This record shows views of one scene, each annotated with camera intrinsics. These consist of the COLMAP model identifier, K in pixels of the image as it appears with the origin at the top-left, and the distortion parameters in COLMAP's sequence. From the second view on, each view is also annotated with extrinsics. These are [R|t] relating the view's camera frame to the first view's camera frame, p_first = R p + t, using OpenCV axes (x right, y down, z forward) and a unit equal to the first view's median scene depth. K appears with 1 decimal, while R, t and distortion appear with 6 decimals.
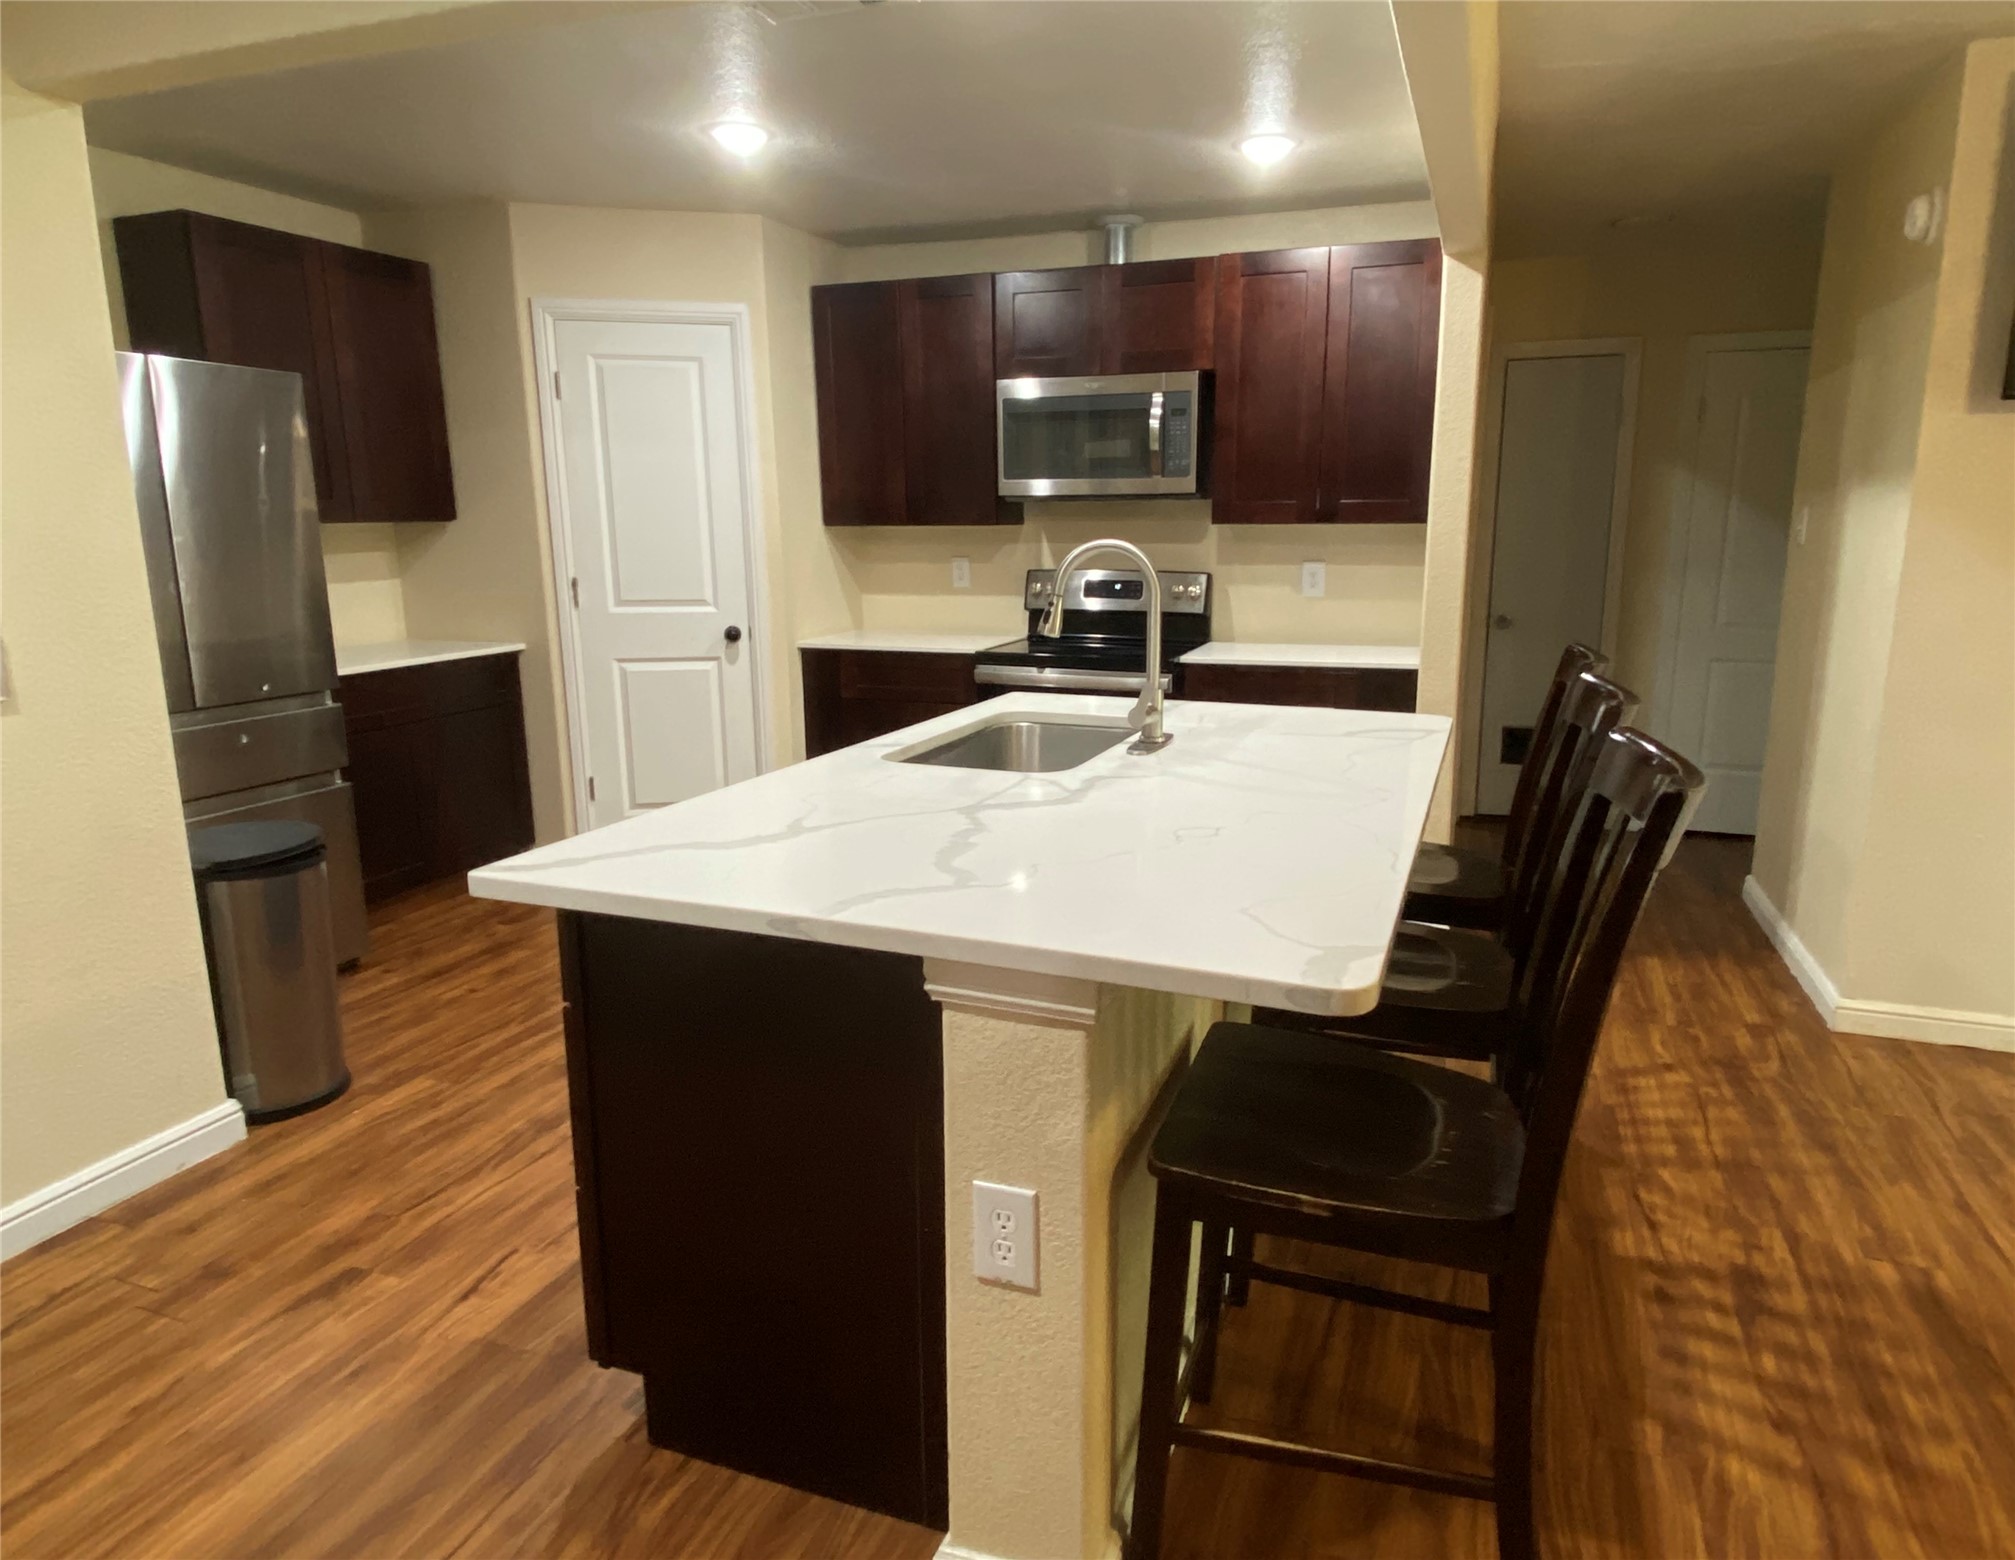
lens RADIAL K [[1260.7, 0, 1010.2], [0, 1260.7, 781.5], [0, 0, 1]] dist [0.008986, 0.000157]
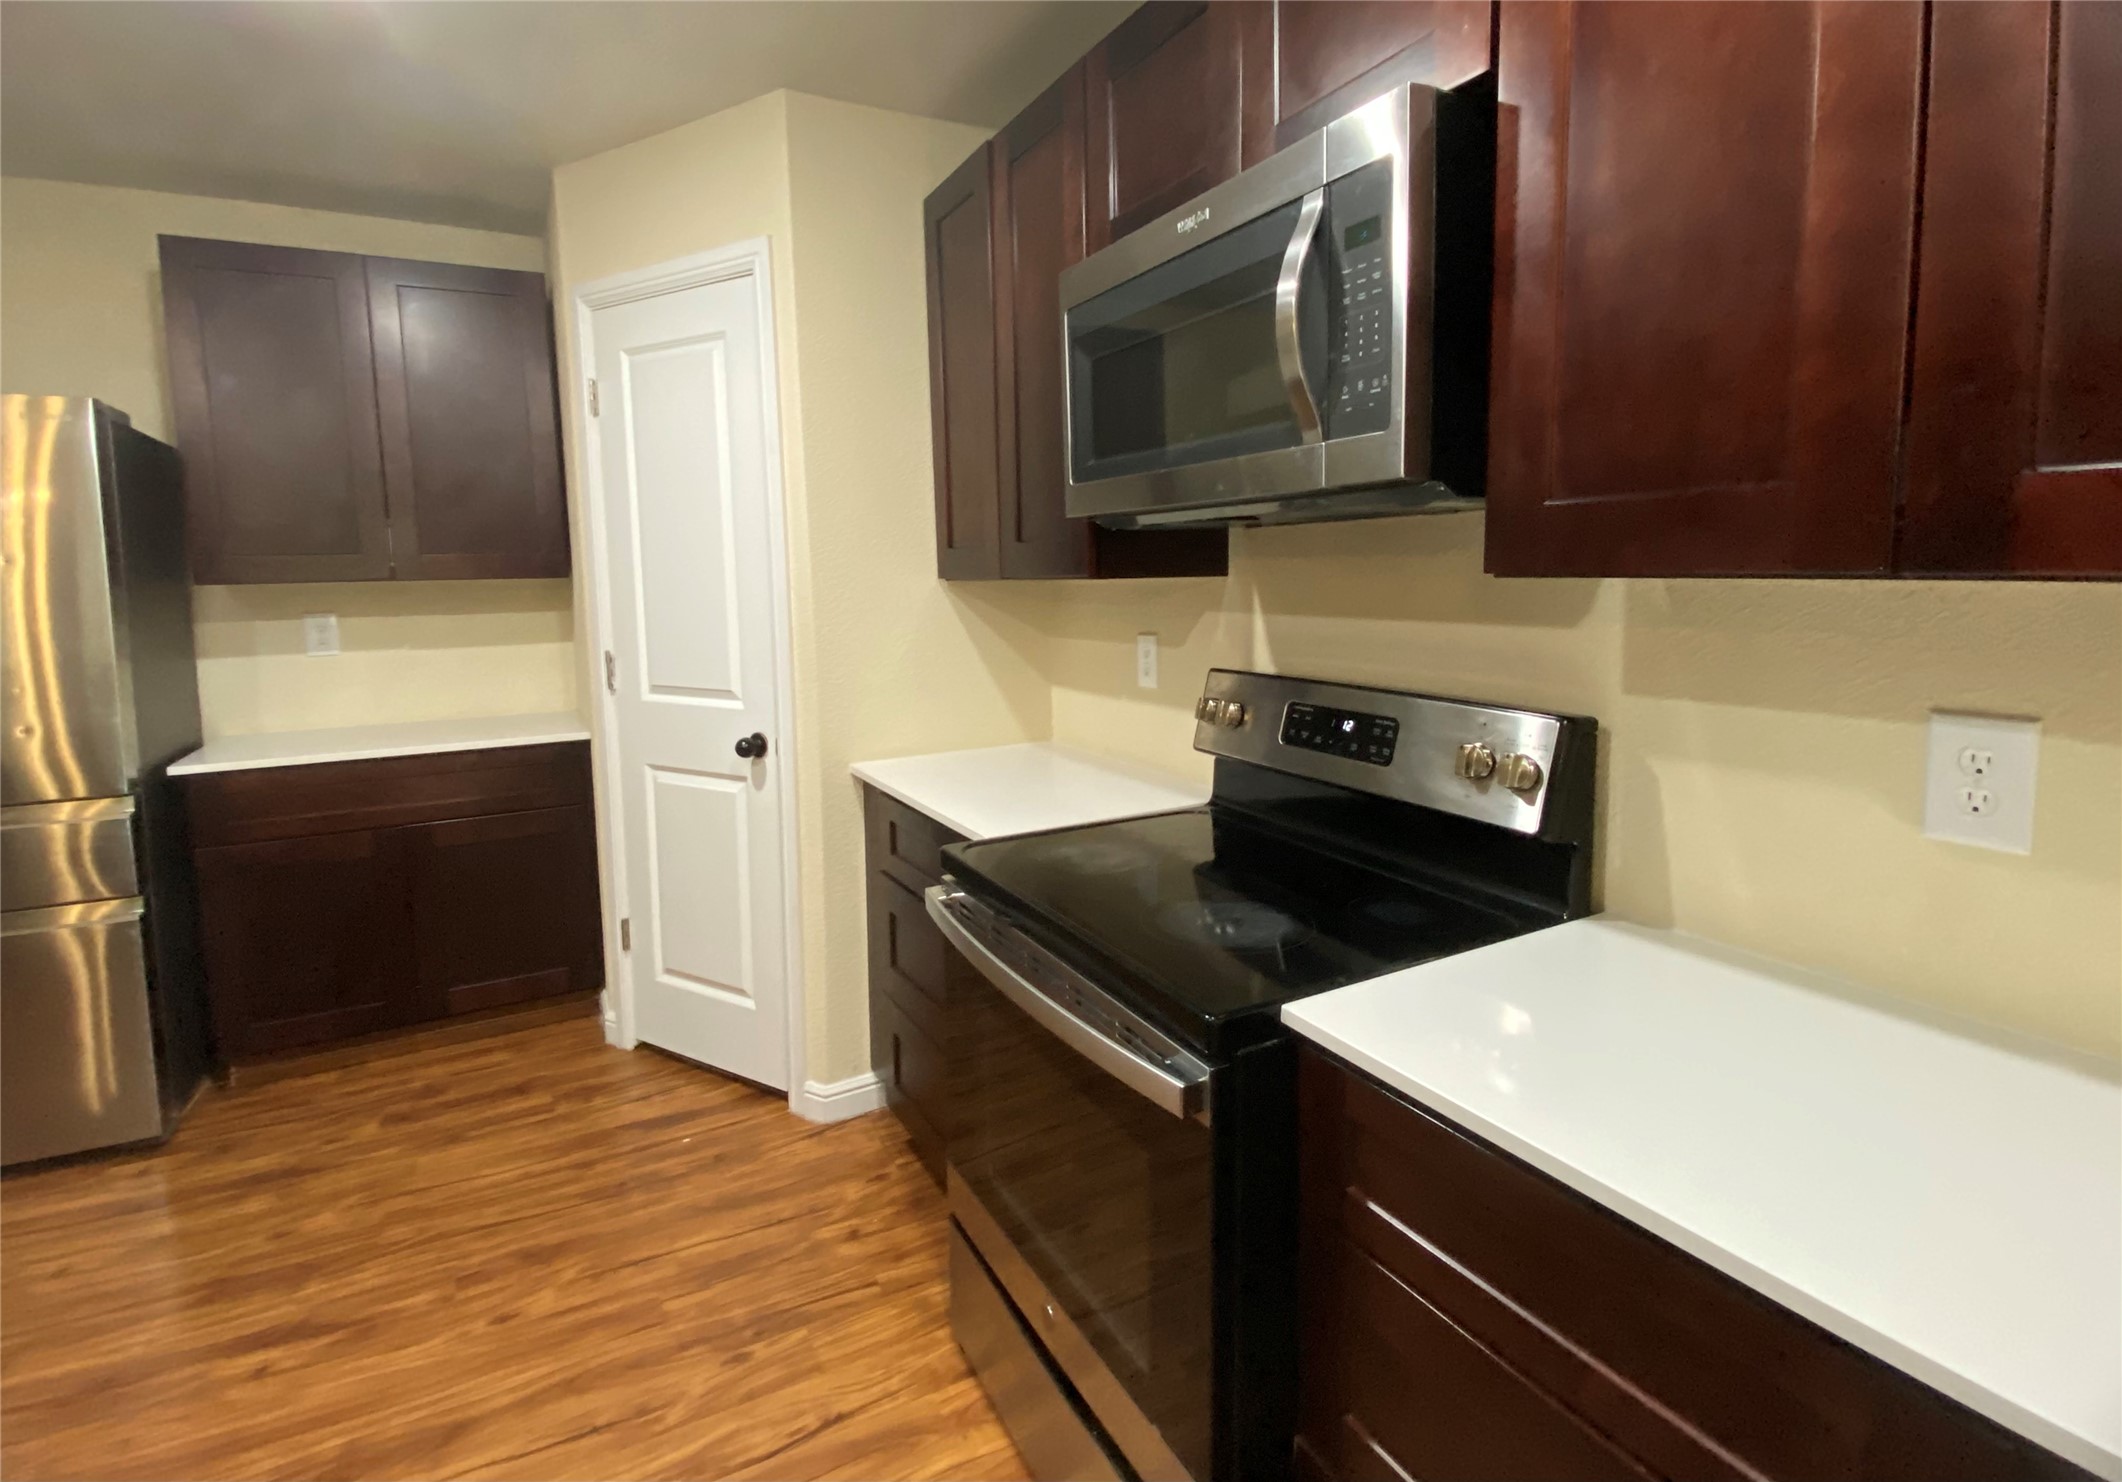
lens RADIAL K [[1049.3, 0, 1011.1], [0, 1049.3, 665.7], [0, 0, 1]] dist [0.012624, -0.000220]
pose [[0.719314, 0.055145, -0.692493, 0.245667], [-0.121226, 0.991513, -0.046964, -0.149235], [0.684026, 0.117731, 0.719895, 0.702782]]
